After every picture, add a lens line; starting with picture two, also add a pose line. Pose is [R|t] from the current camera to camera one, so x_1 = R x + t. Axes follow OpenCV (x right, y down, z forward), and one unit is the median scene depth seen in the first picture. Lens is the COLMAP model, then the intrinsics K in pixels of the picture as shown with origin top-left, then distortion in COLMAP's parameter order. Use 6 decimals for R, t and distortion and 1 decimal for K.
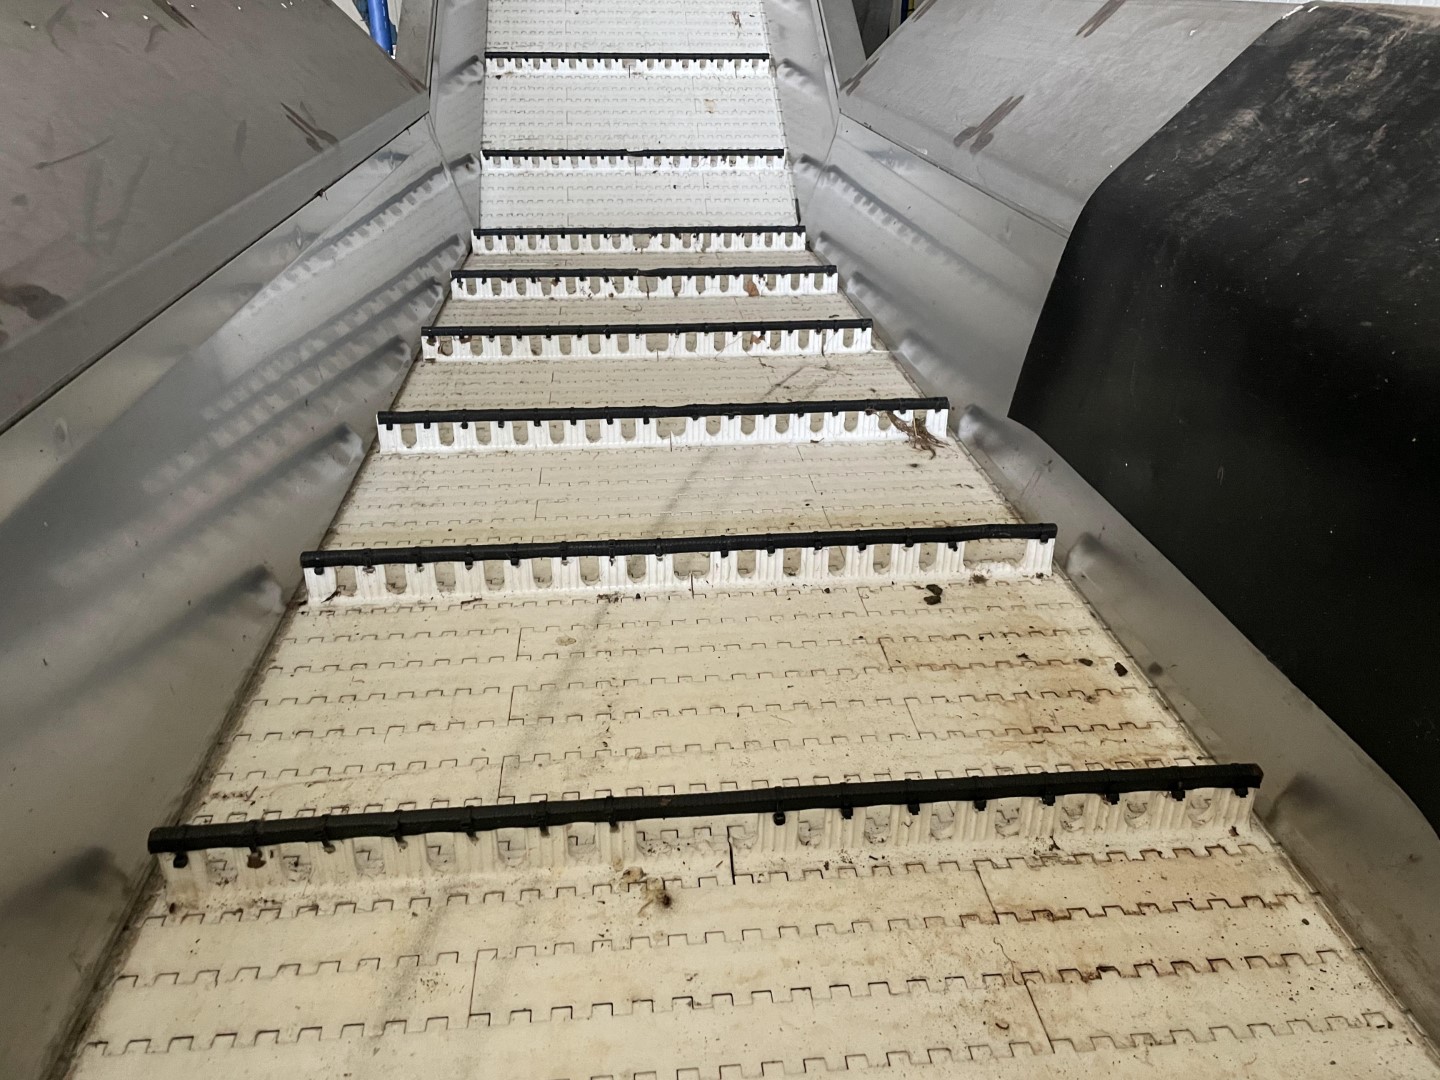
lens RADIAL K [[1082.1, 0, 717.0], [0, 1082.1, 531.0], [0, 0, 1]] dist [0.088136, -0.118923]
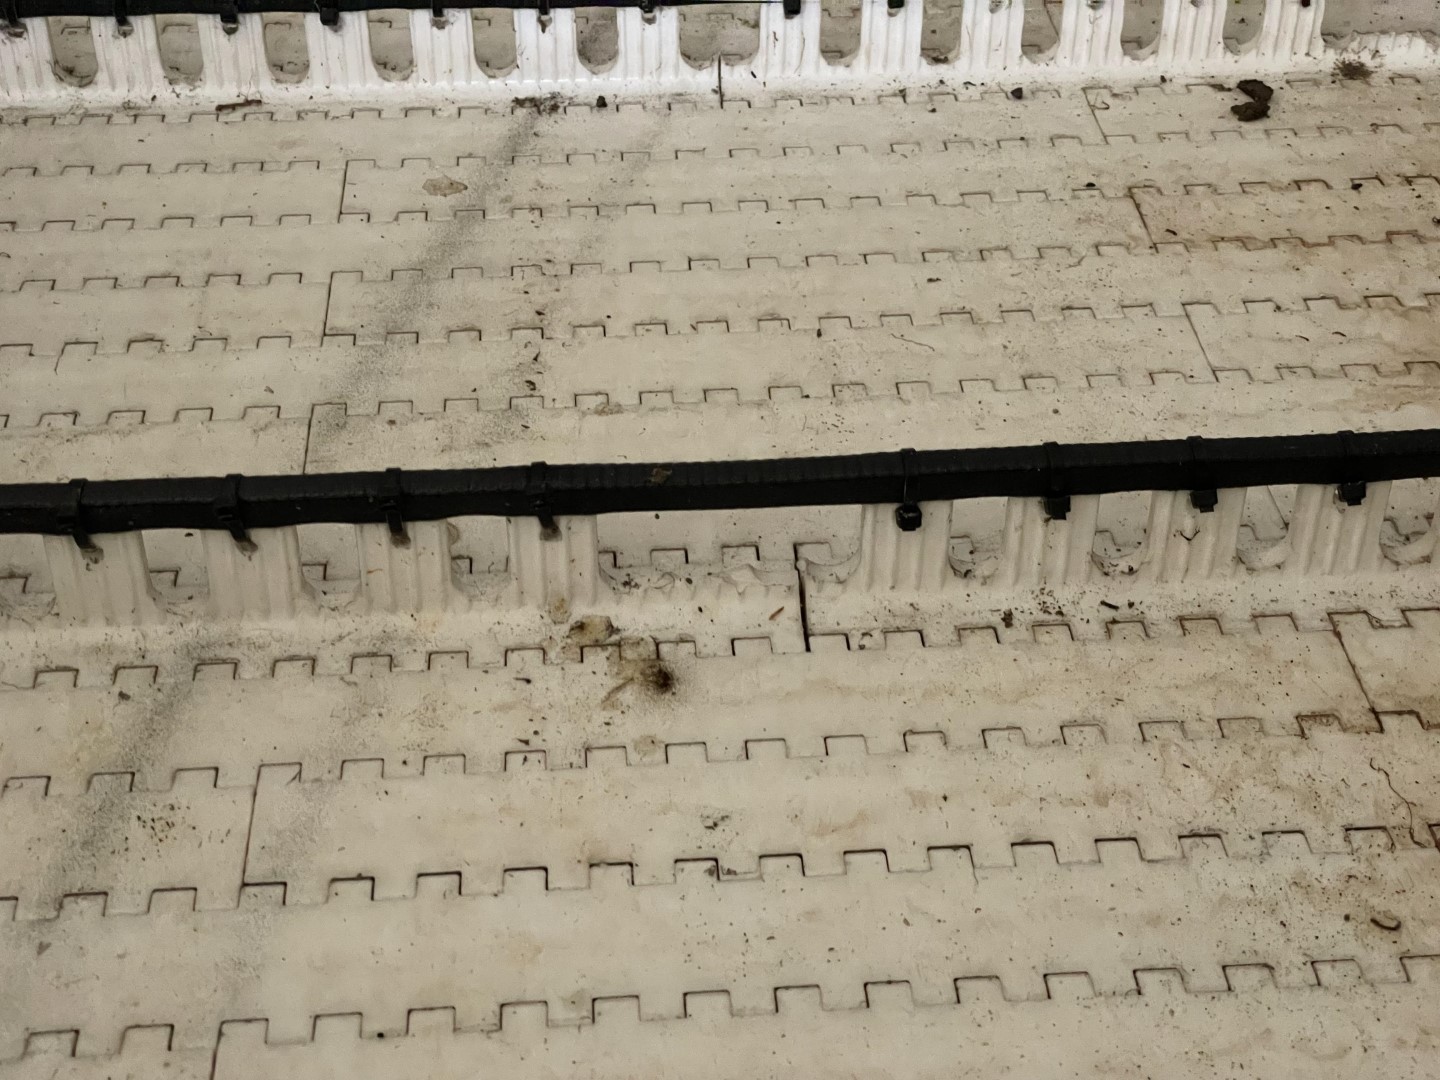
lens RADIAL K [[2135.8, 0, 720.0], [0, 2135.8, 540.0], [0, 0, 1]] dist [0.145688, -0.371943]
pose [[0.999739, 0.012611, -0.019075, -0.003768], [-0.008880, 0.982819, 0.184356, 0.083091], [0.021072, -0.184138, 0.982674, 0.084302]]
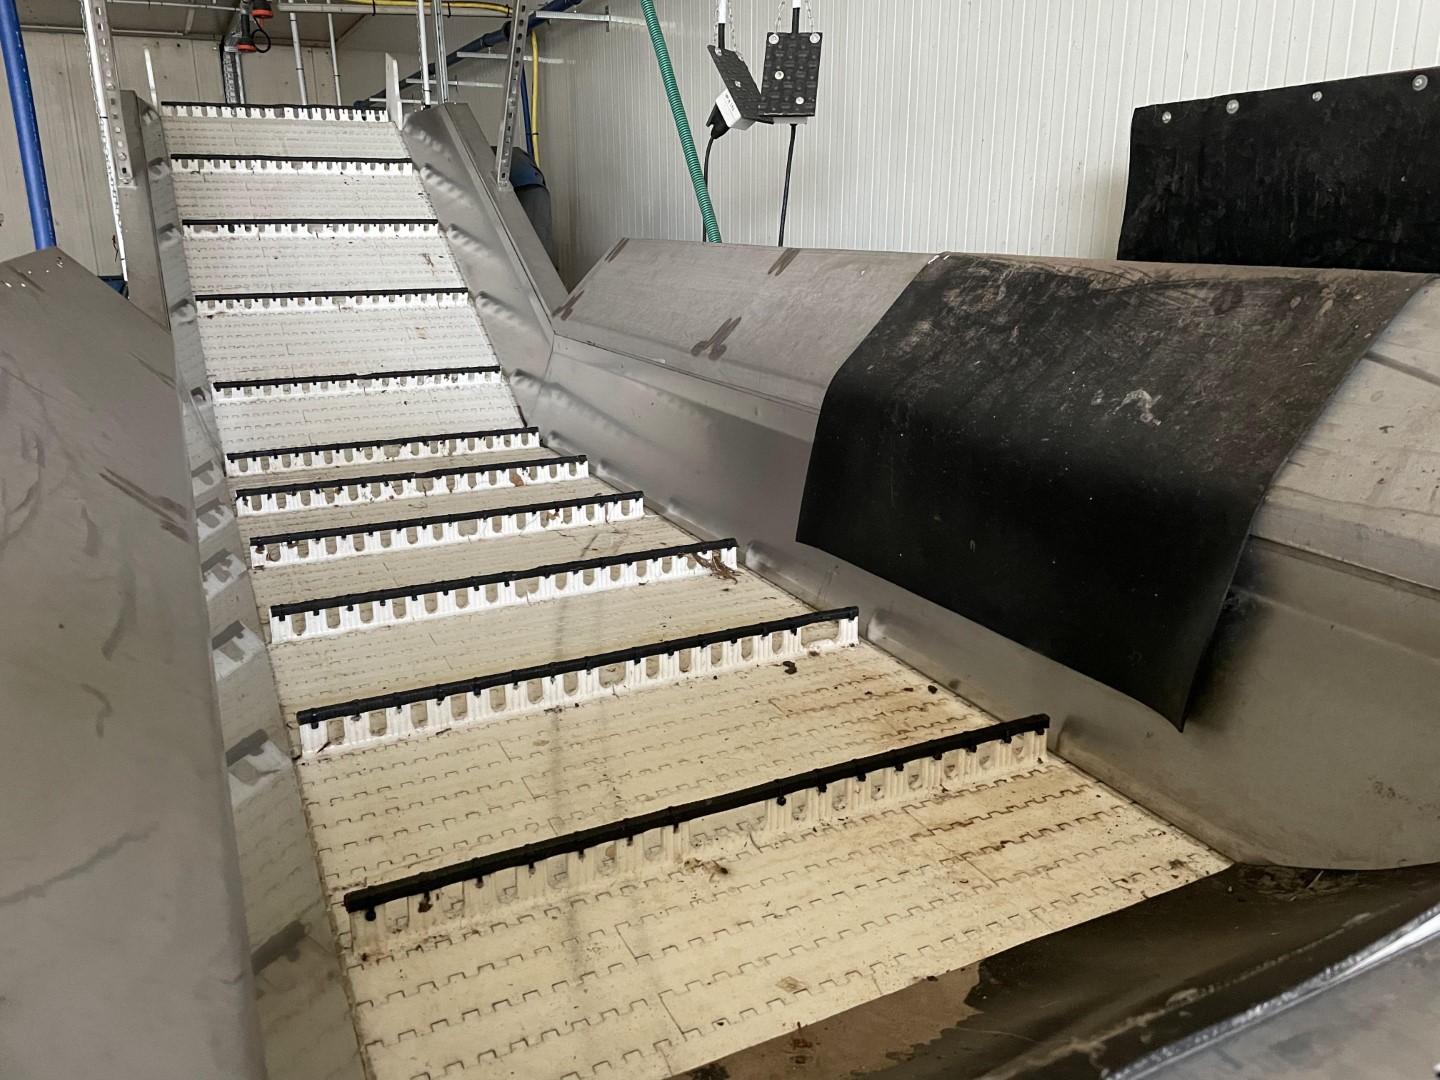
lens RADIAL K [[1087.1, 0, 713.8], [0, 1087.1, 534.4], [0, 0, 1]] dist [0.094988, -0.119807]
pose [[0.936820, -0.111887, 0.331437, -0.359008], [0.168878, 0.974401, -0.148400, 0.091824], [-0.306349, 0.194996, 0.931733, -0.301647]]
